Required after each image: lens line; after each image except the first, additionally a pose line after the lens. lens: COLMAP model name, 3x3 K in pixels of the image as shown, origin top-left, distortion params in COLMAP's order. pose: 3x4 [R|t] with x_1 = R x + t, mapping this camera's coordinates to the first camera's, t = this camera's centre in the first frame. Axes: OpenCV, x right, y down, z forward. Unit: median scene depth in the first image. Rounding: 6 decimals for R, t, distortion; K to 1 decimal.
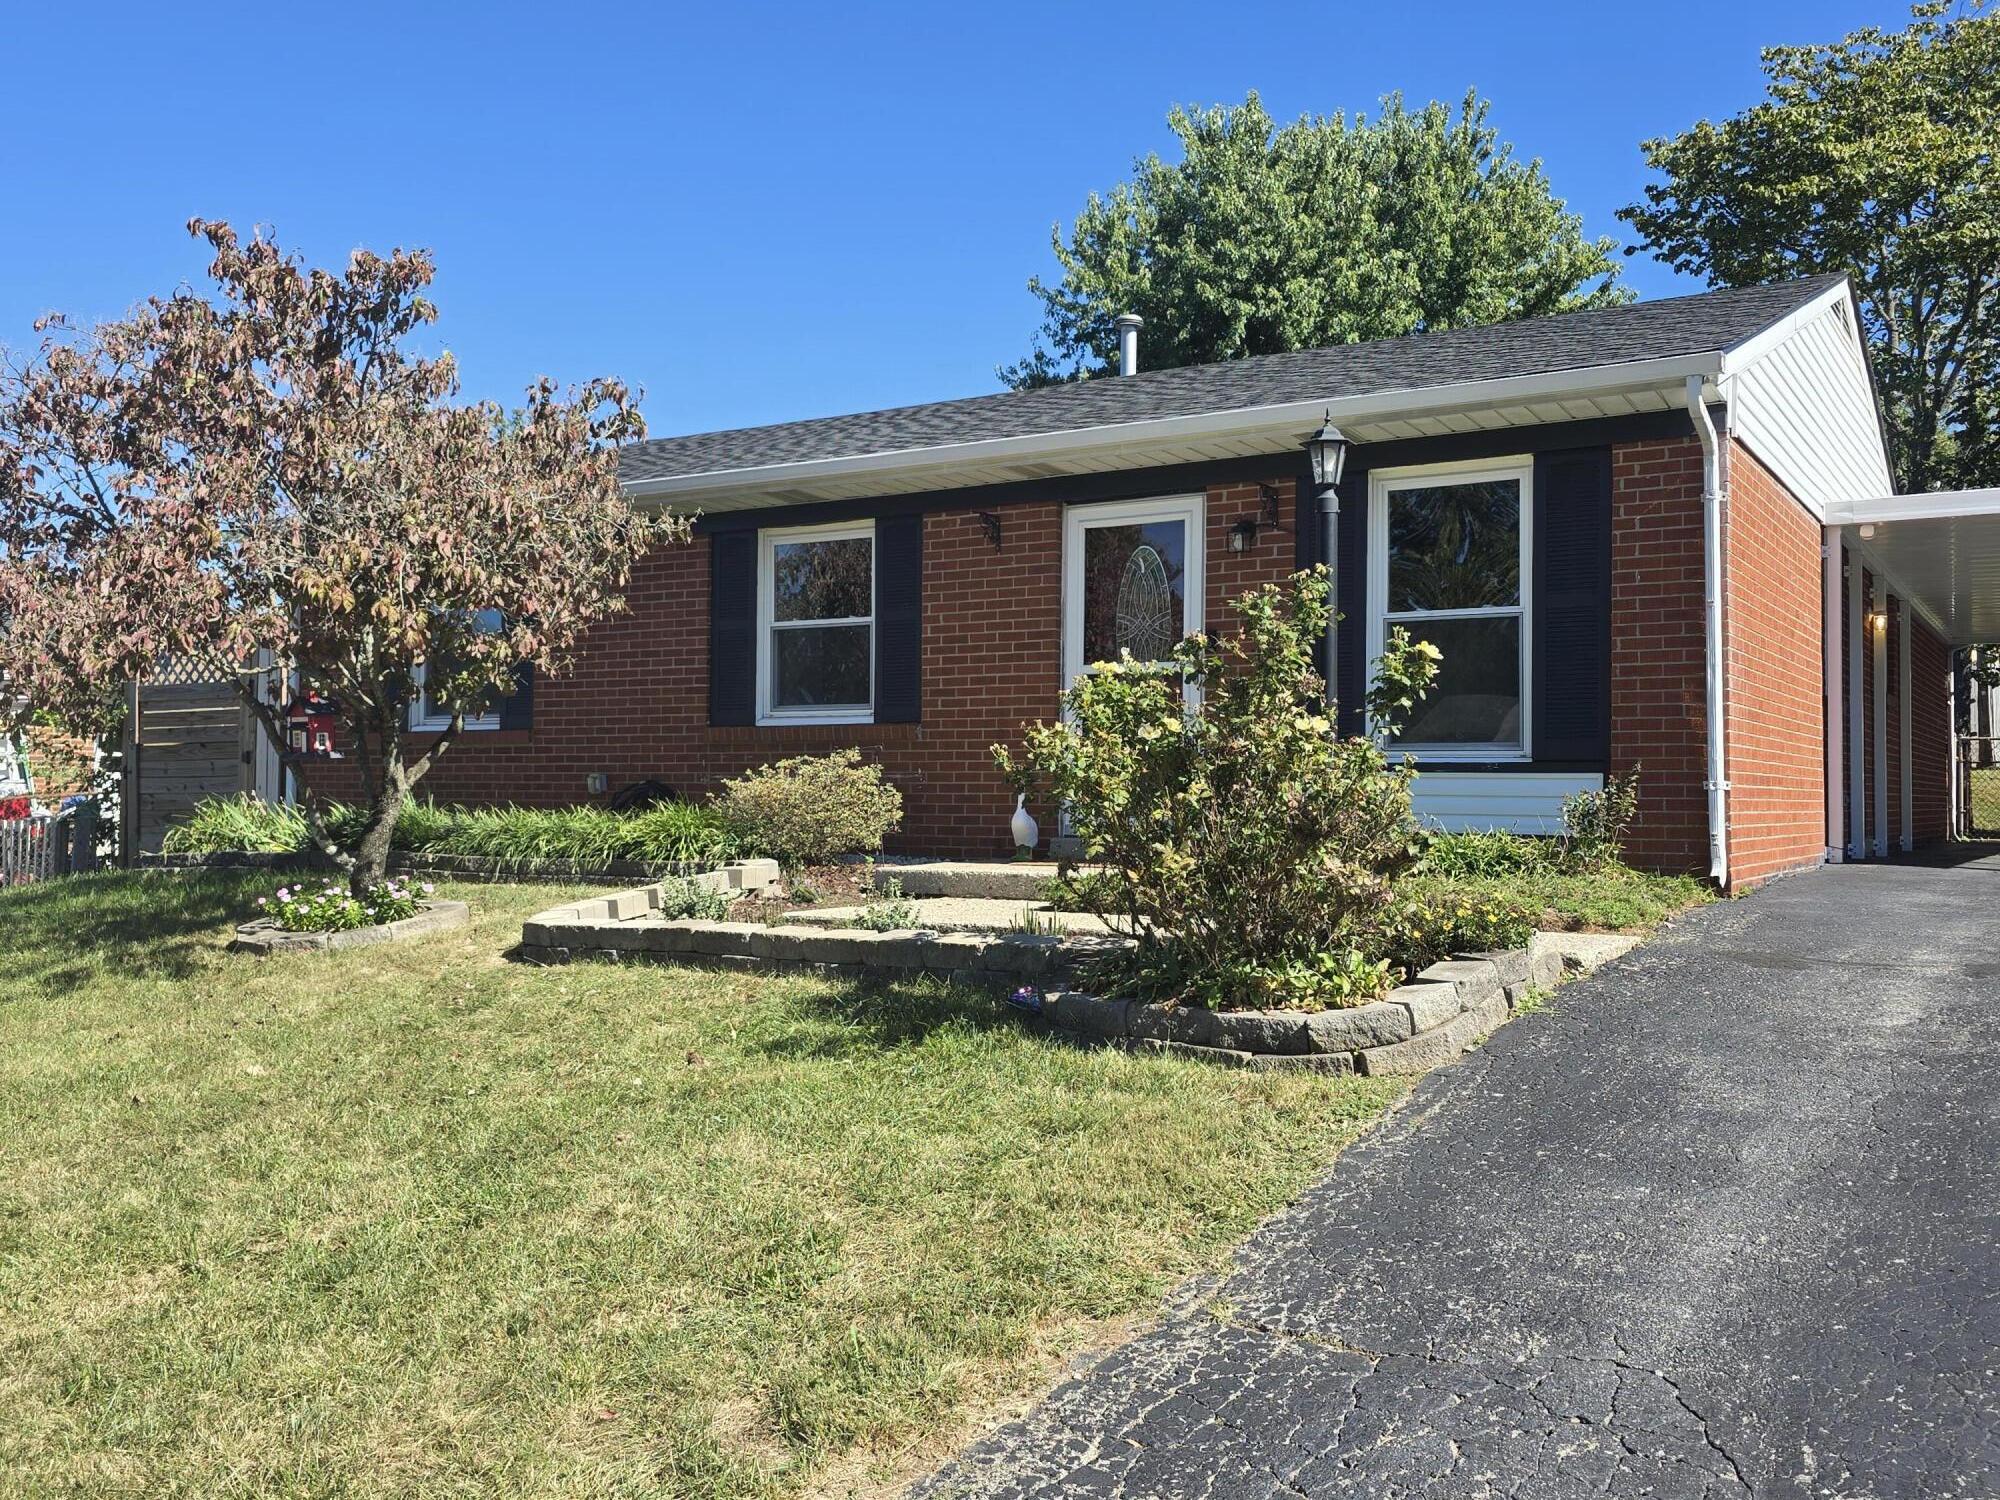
lens RADIAL K [[1464.1, 0, 1003.9], [0, 1464.1, 757.4], [0, 0, 1]] dist [0.058631, -0.058959]
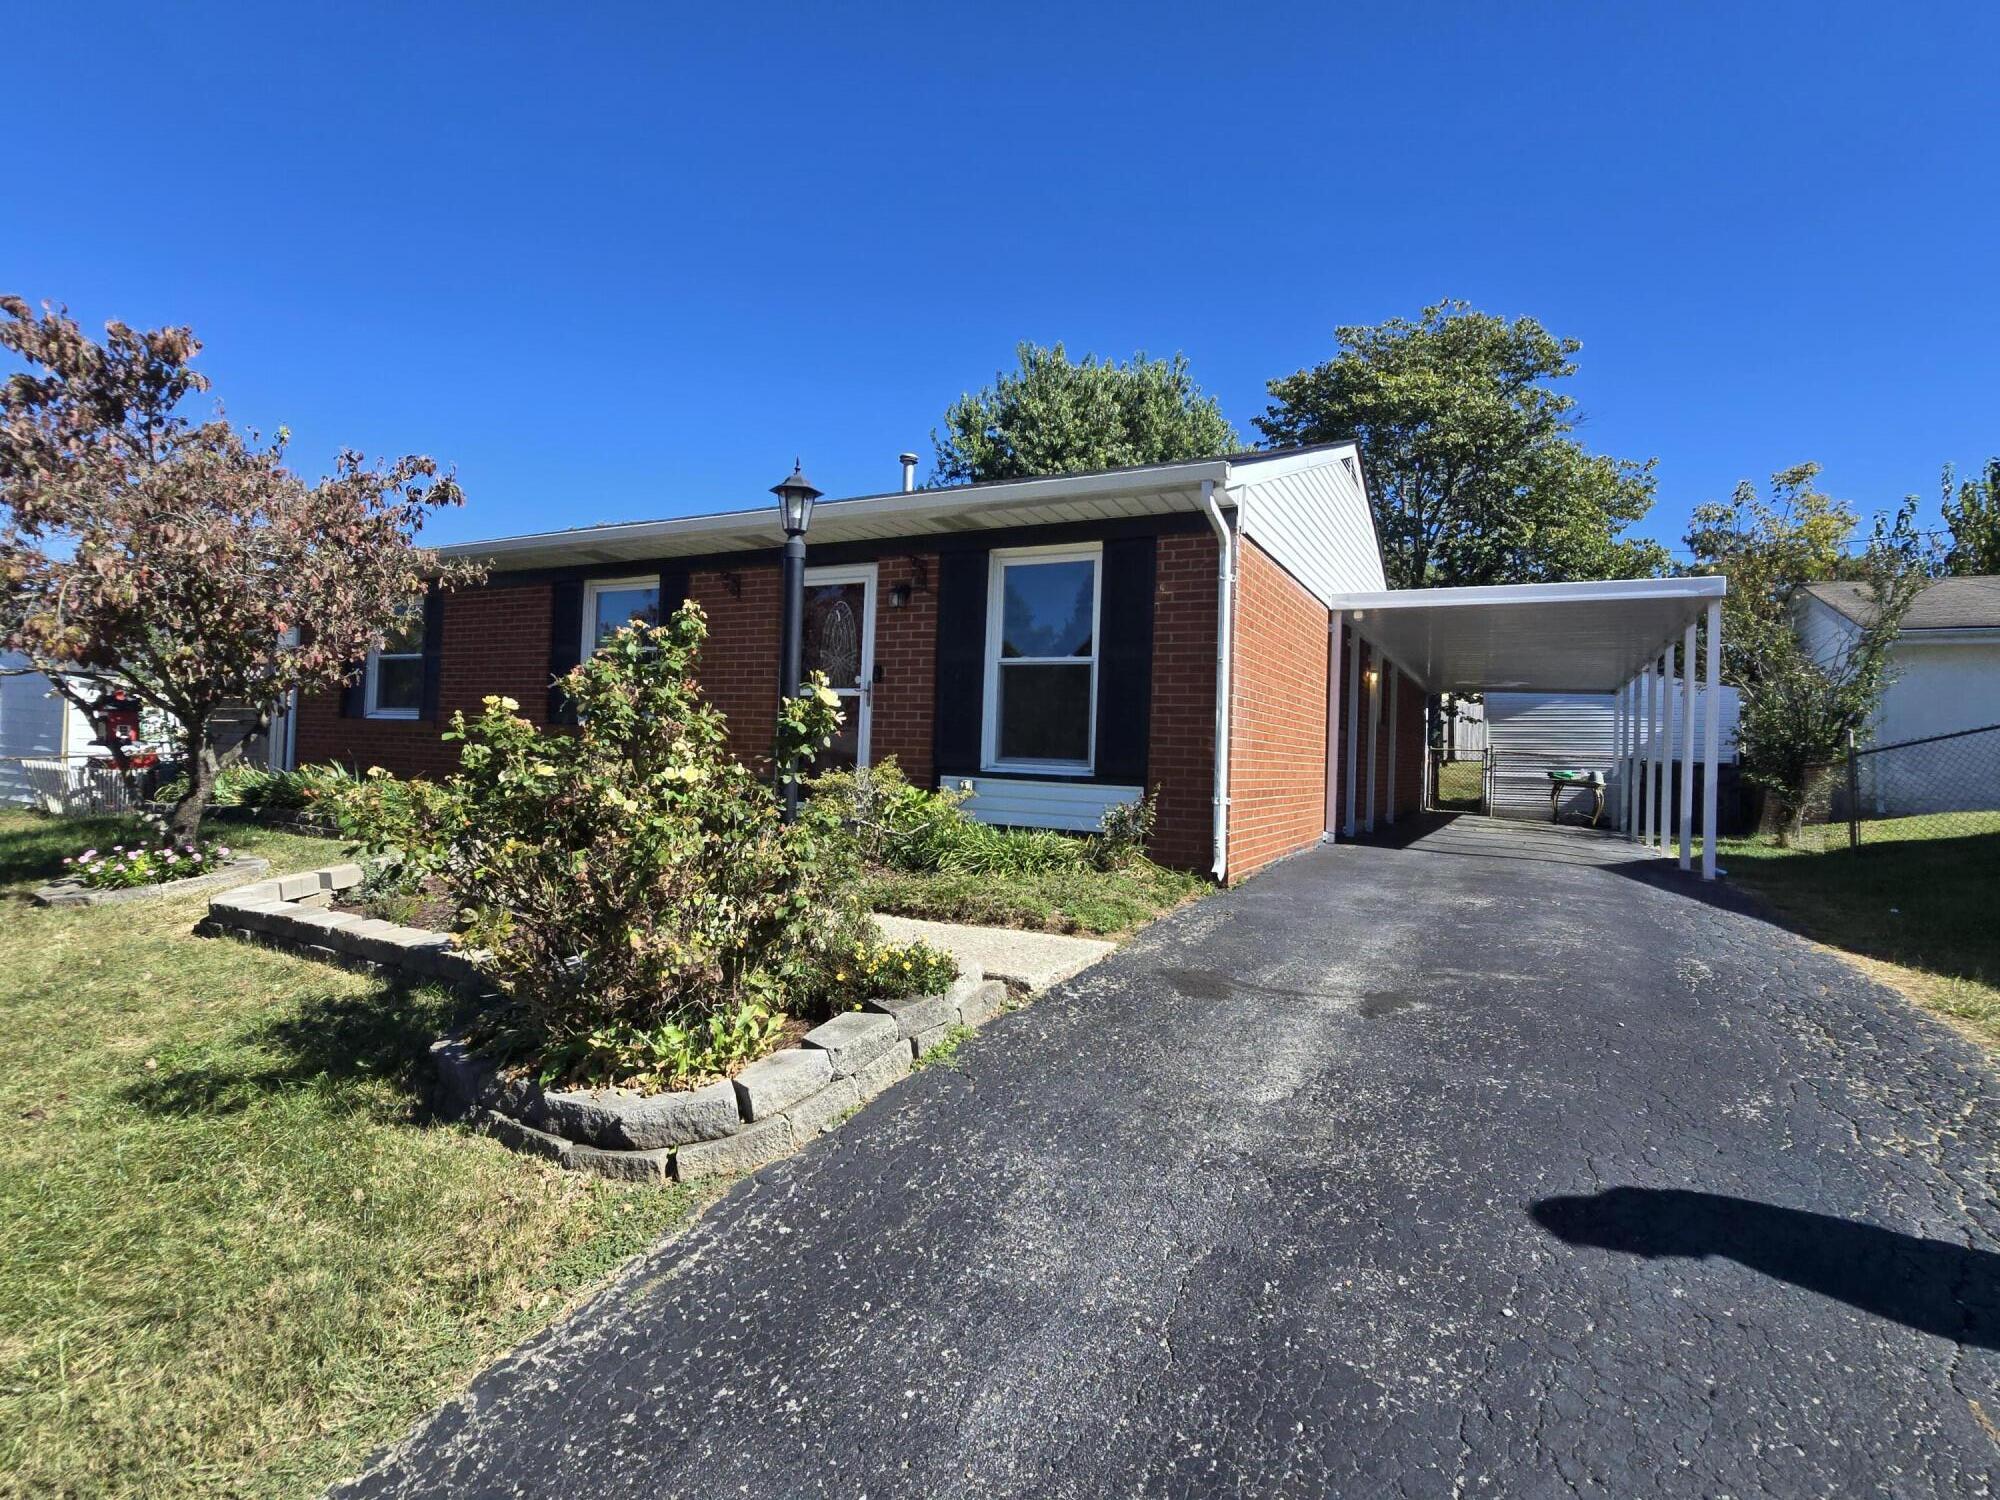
lens RADIAL K [[821.6, 0, 999.1], [0, 821.6, 741.7], [0, 0, 1]] dist [-0.003192, -0.000187]
pose [[0.997021, 0.029201, 0.071384, 0.203601], [-0.029925, 0.999511, 0.009092, -0.029167], [-0.071083, -0.011201, 0.997407, 0.256378]]
